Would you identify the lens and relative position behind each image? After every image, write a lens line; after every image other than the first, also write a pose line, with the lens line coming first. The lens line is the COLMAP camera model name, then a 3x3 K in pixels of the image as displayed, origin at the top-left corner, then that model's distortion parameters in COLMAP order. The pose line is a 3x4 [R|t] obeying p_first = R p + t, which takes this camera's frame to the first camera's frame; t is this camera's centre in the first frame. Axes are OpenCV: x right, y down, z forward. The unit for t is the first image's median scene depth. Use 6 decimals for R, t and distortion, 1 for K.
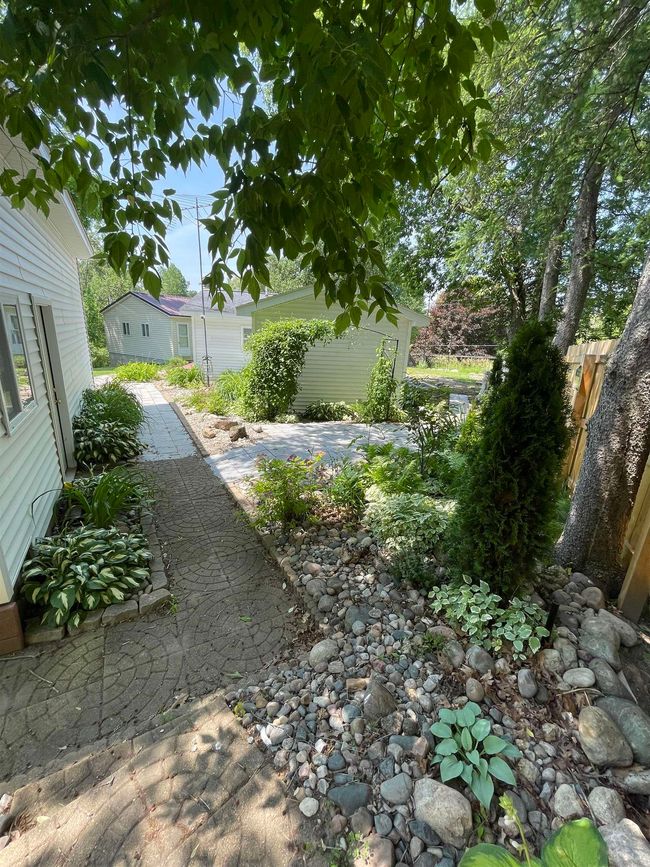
lens RADIAL K [[351.8, 0, 325.0], [0, 351.8, 433.5], [0, 0, 1]] dist [-0.000212, -0.000015]
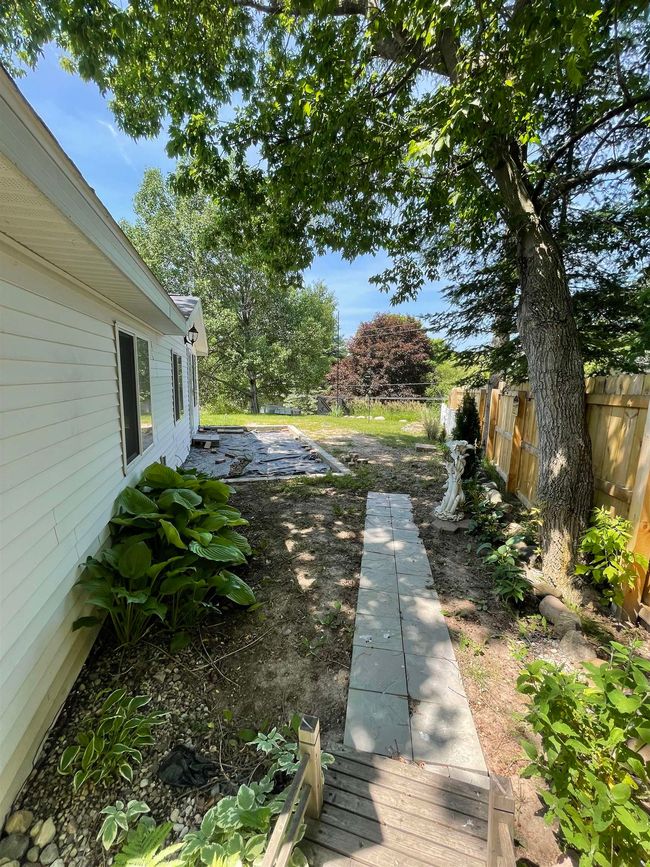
lens RADIAL K [[351.8, 0, 325.0], [0, 351.8, 433.5], [0, 0, 1]] dist [-0.000212, -0.000015]
pose [[0.981717, -0.050947, 0.183403, 0.082807], [0.072768, 0.990779, -0.114287, -0.048551], [-0.175889, 0.125543, 0.976372, 0.211131]]
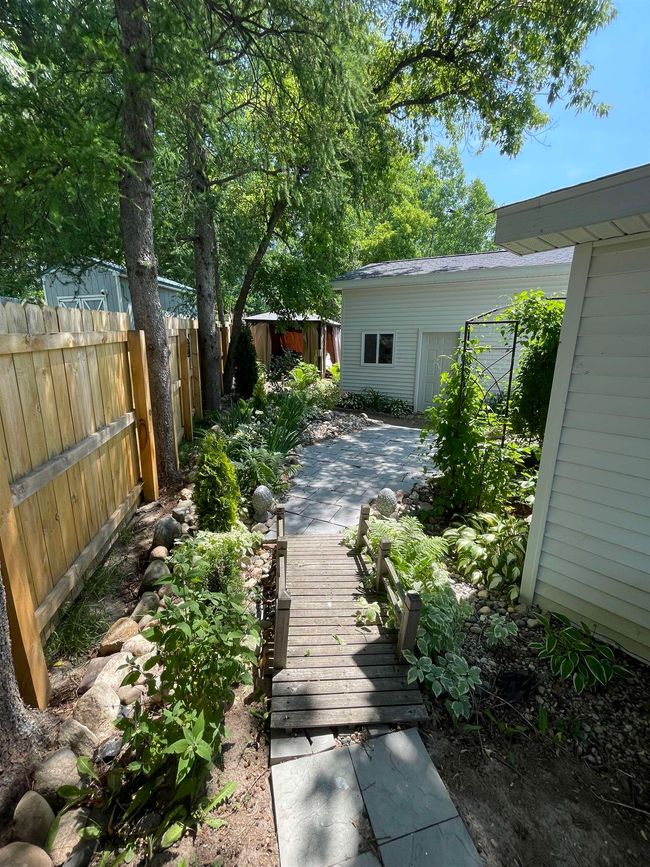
lens RADIAL K [[351.8, 0, 325.0], [0, 351.8, 433.5], [0, 0, 1]] dist [-0.000212, -0.000015]
pose [[-0.833198, 0.061860, -0.549503, 0.179807], [-0.210548, 0.883382, 0.418695, -0.082460], [0.511322, 0.464553, -0.723008, 0.352052]]
